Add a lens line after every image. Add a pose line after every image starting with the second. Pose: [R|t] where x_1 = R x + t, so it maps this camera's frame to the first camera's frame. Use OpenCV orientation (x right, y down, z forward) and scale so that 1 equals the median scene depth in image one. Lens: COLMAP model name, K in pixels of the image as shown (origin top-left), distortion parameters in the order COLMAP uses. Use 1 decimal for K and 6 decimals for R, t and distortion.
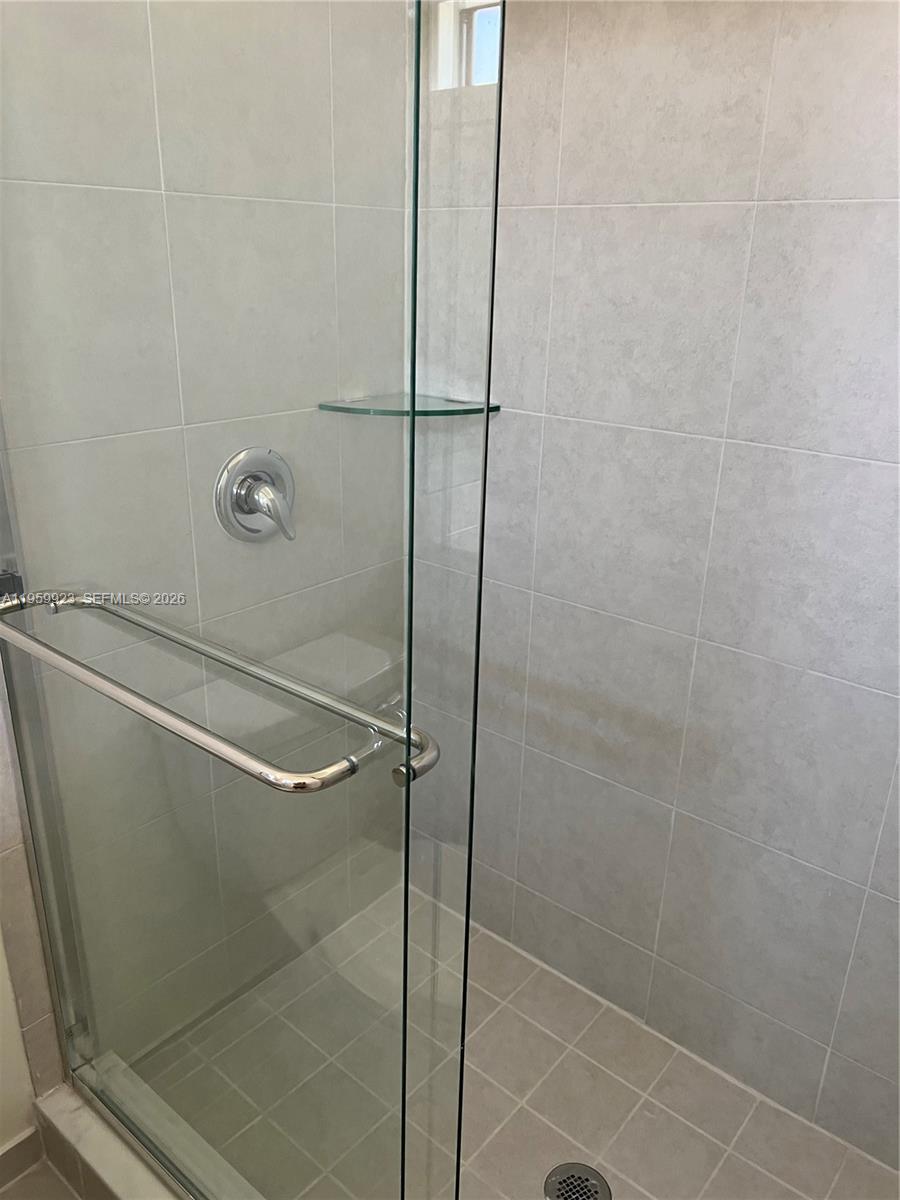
lens RADIAL K [[900.5, 0, 449.0], [0, 900.5, 610.3], [0, 0, 1]] dist [0.065467, -0.089791]
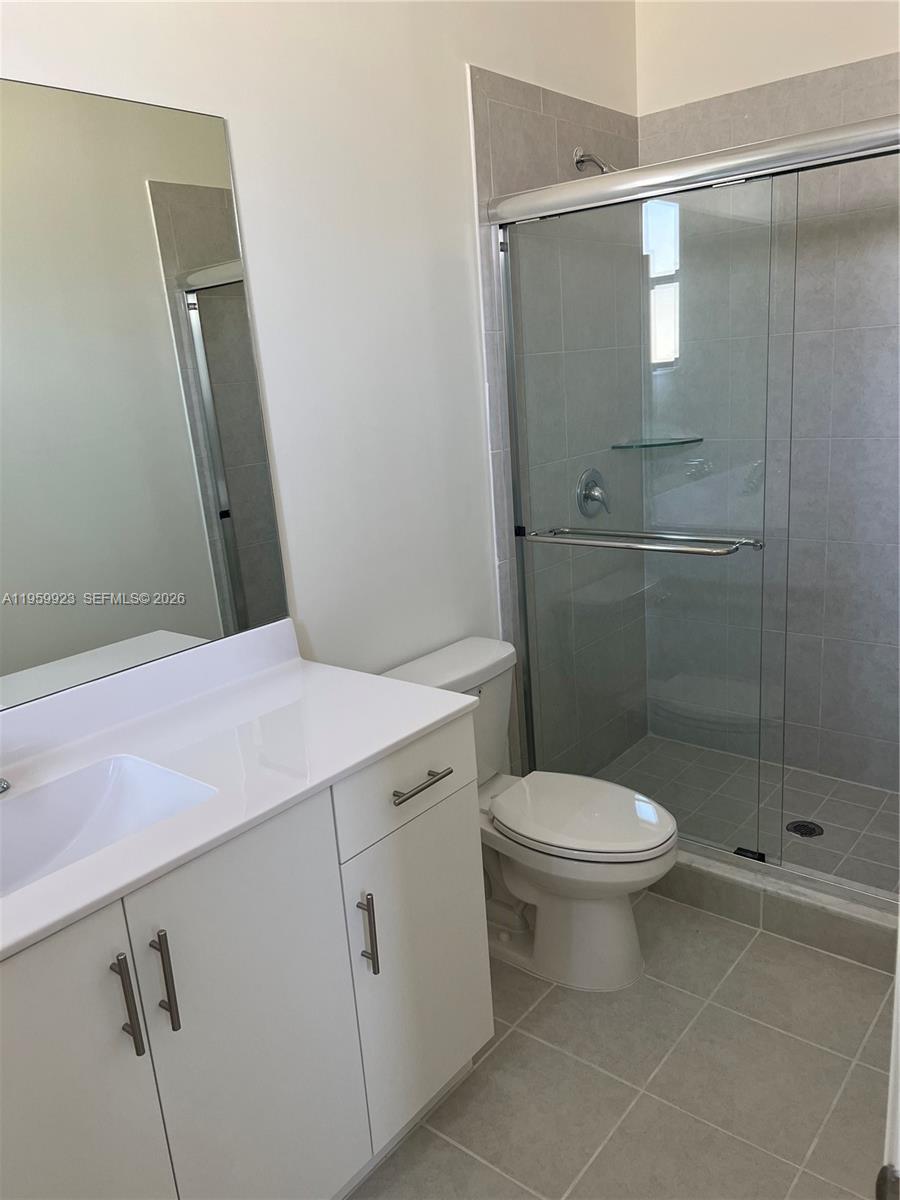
lens RADIAL K [[900.5, 0, 449.0], [0, 900.5, 610.3], [0, 0, 1]] dist [0.065467, -0.089791]
pose [[0.995385, -0.094522, -0.016565, -0.526100], [0.092197, 0.989852, -0.108131, 0.320315], [0.026618, 0.106105, 0.993999, -0.972302]]
